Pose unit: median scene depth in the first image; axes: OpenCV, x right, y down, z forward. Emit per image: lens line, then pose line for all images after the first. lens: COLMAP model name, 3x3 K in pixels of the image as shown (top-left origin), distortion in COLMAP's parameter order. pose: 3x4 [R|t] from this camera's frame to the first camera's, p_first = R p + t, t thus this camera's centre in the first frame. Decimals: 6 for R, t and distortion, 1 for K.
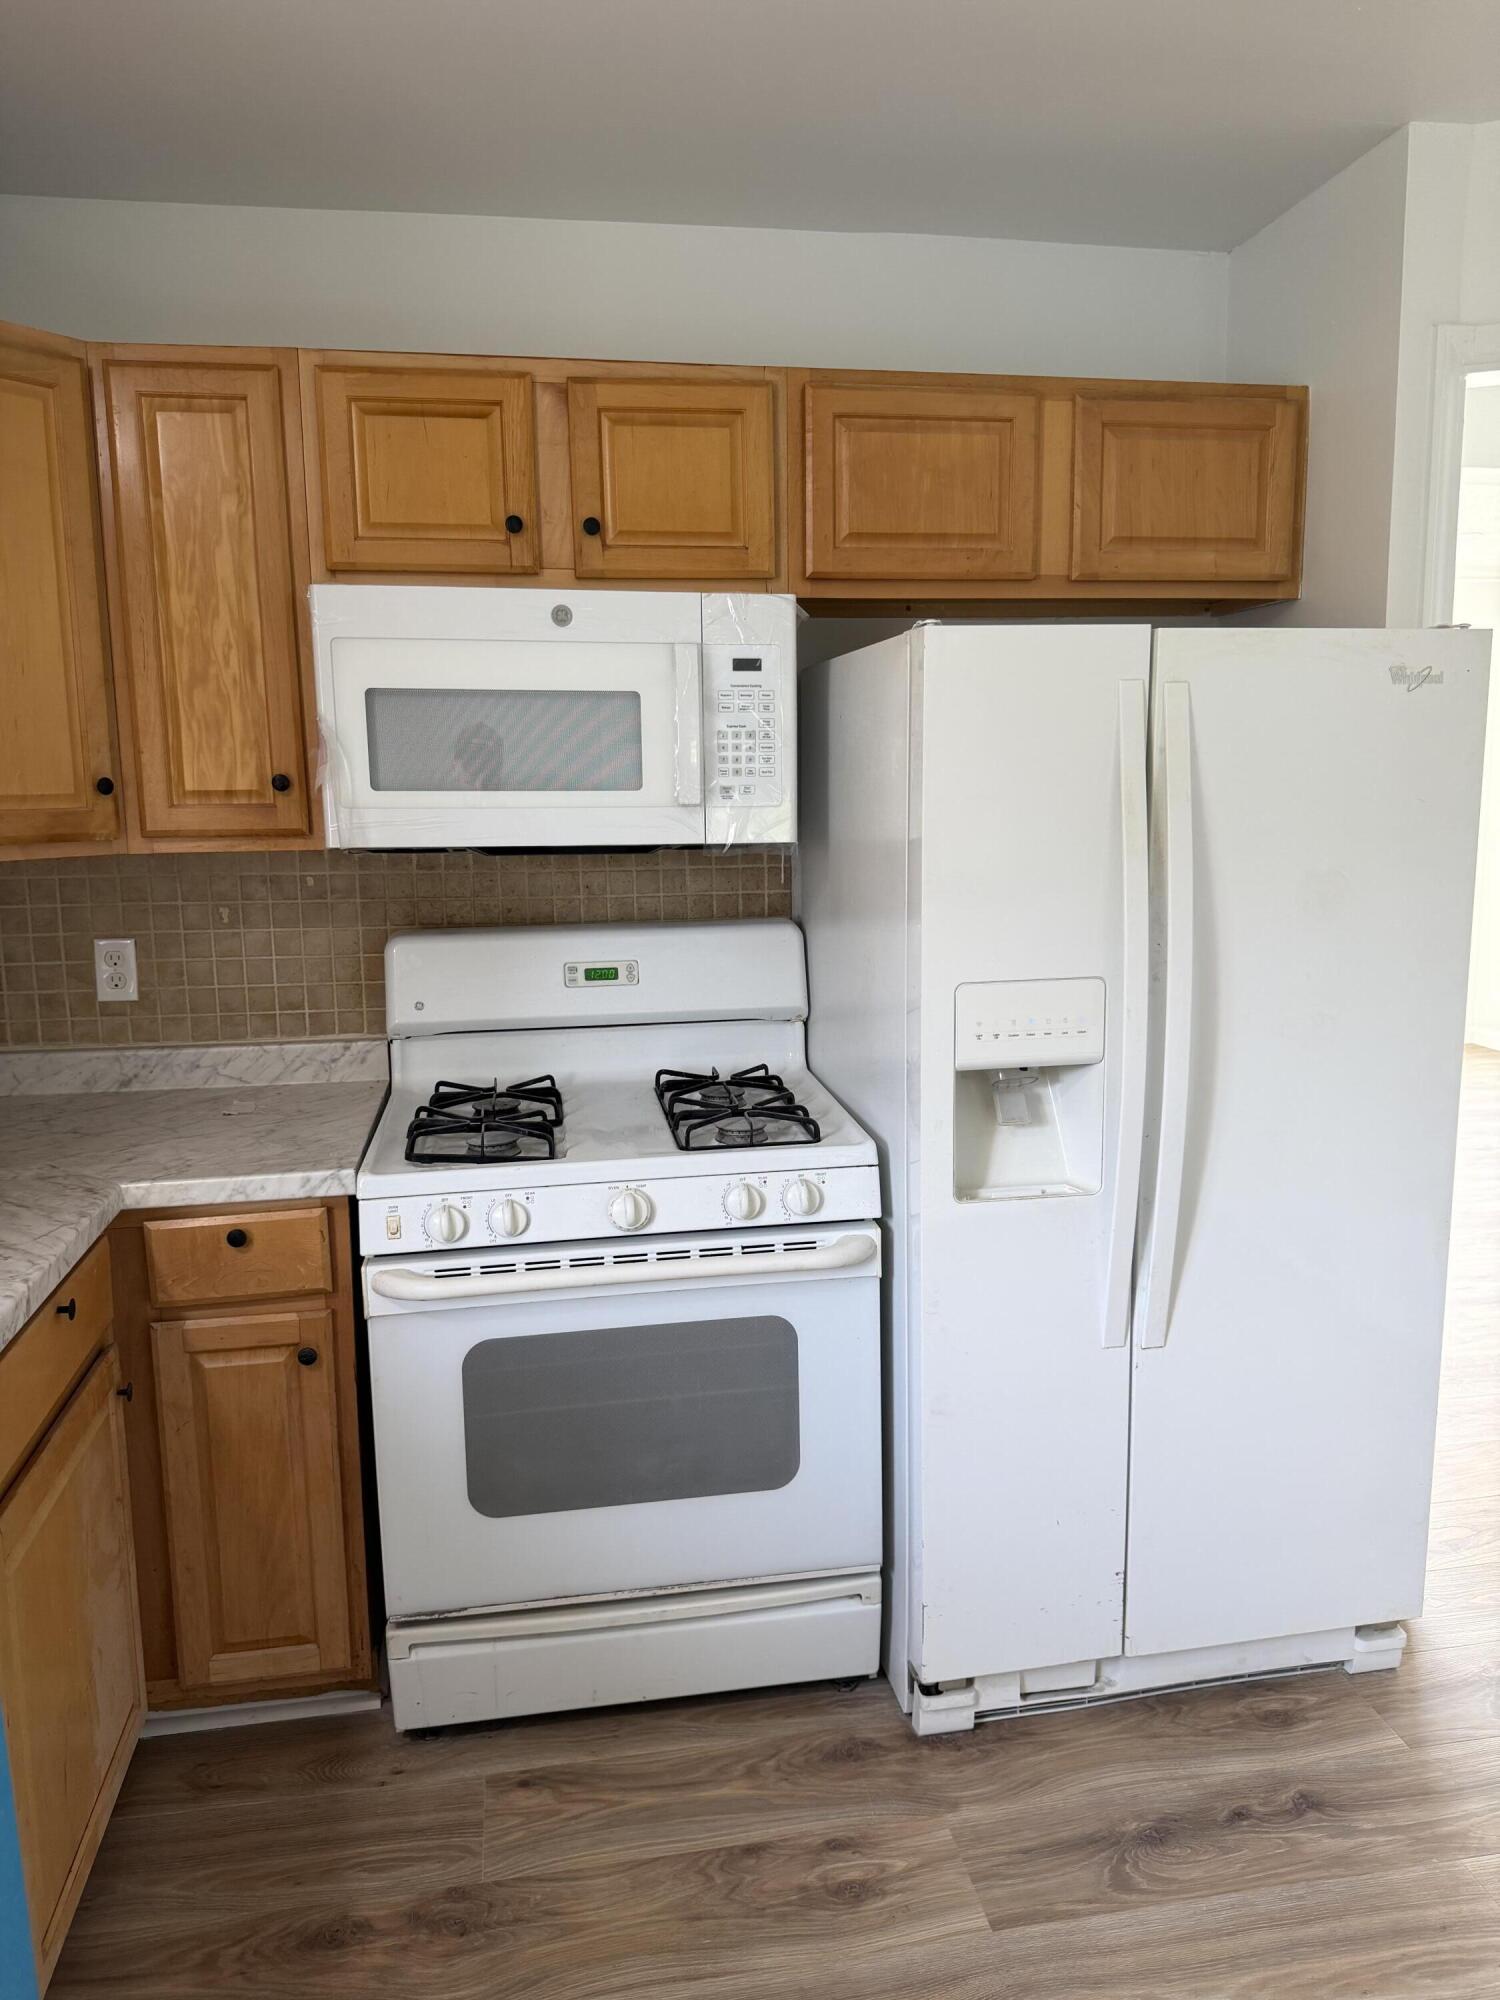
lens RADIAL K [[1374.2, 0, 750.0], [0, 1374.2, 1000.0], [0, 0, 1]] dist [0.027716, -0.060264]
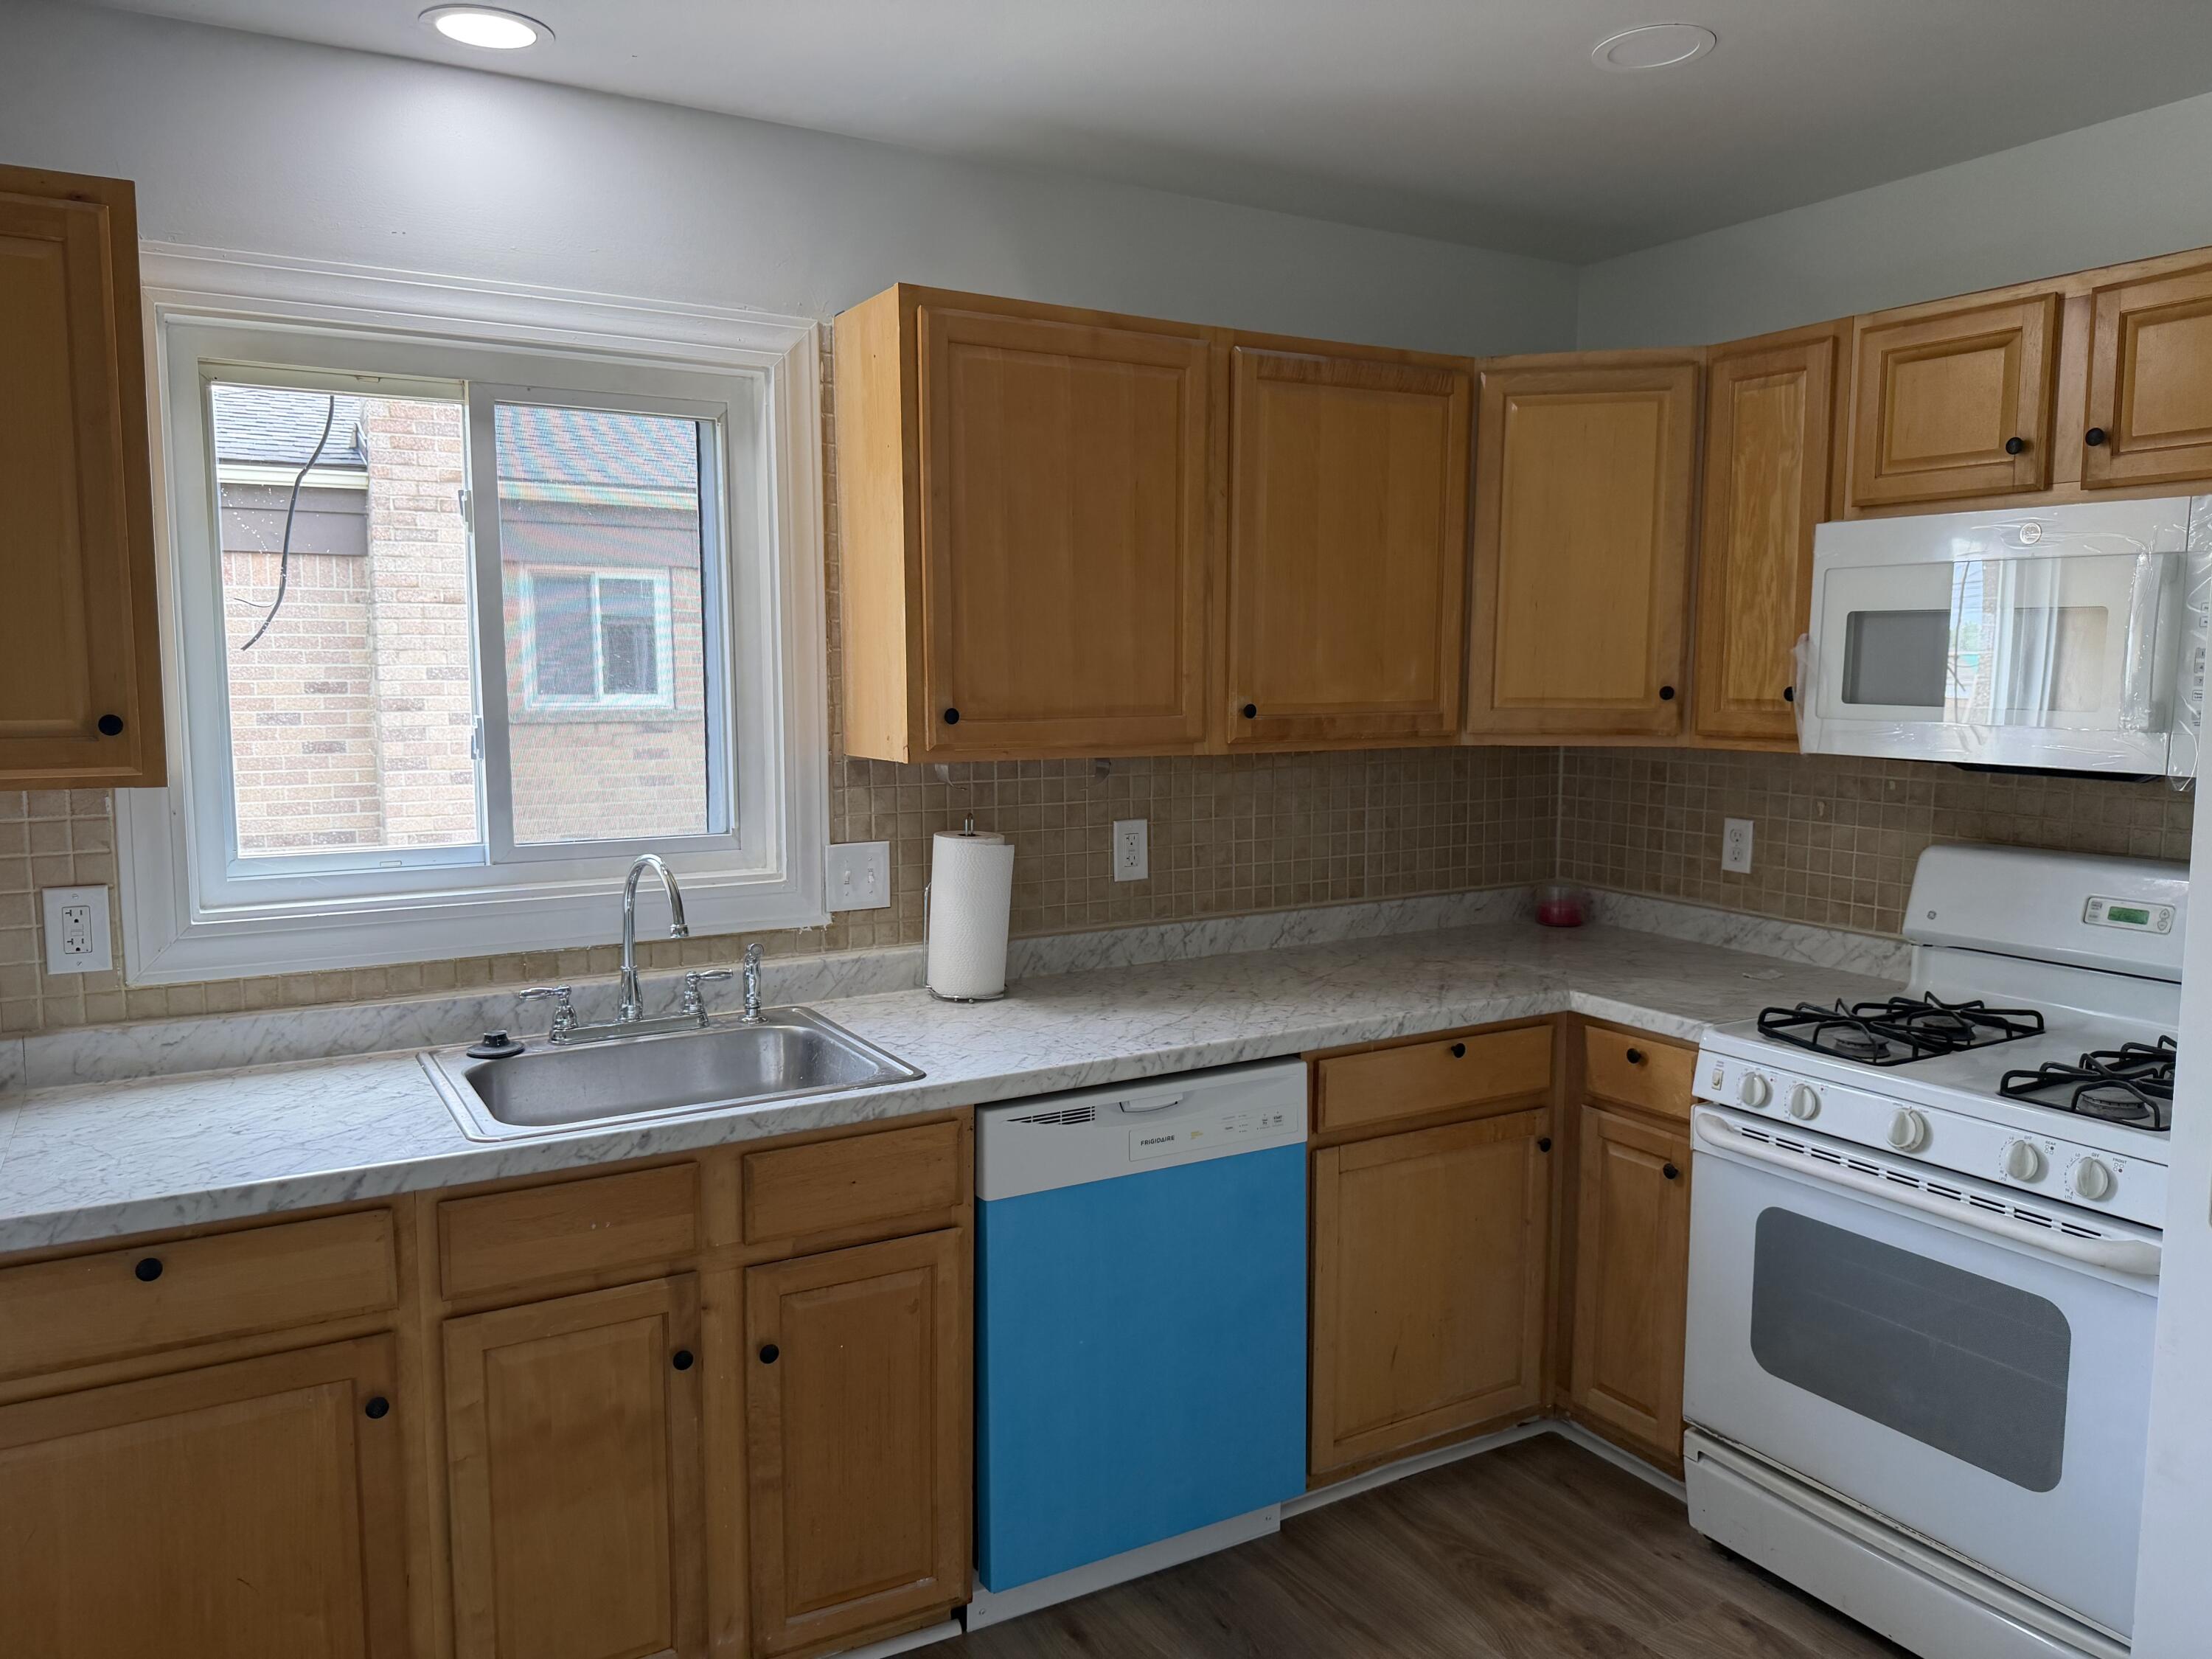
lens RADIAL K [[1552.6, 0, 1105.6], [0, 1552.6, 816.6], [0, 0, 1]] dist [0.000606, -0.118672]
pose [[0.320322, 0.101919, -0.941810, 0.705729], [-0.153844, 0.986594, 0.054441, -0.040068], [0.934733, 0.127453, 0.331707, 0.056831]]
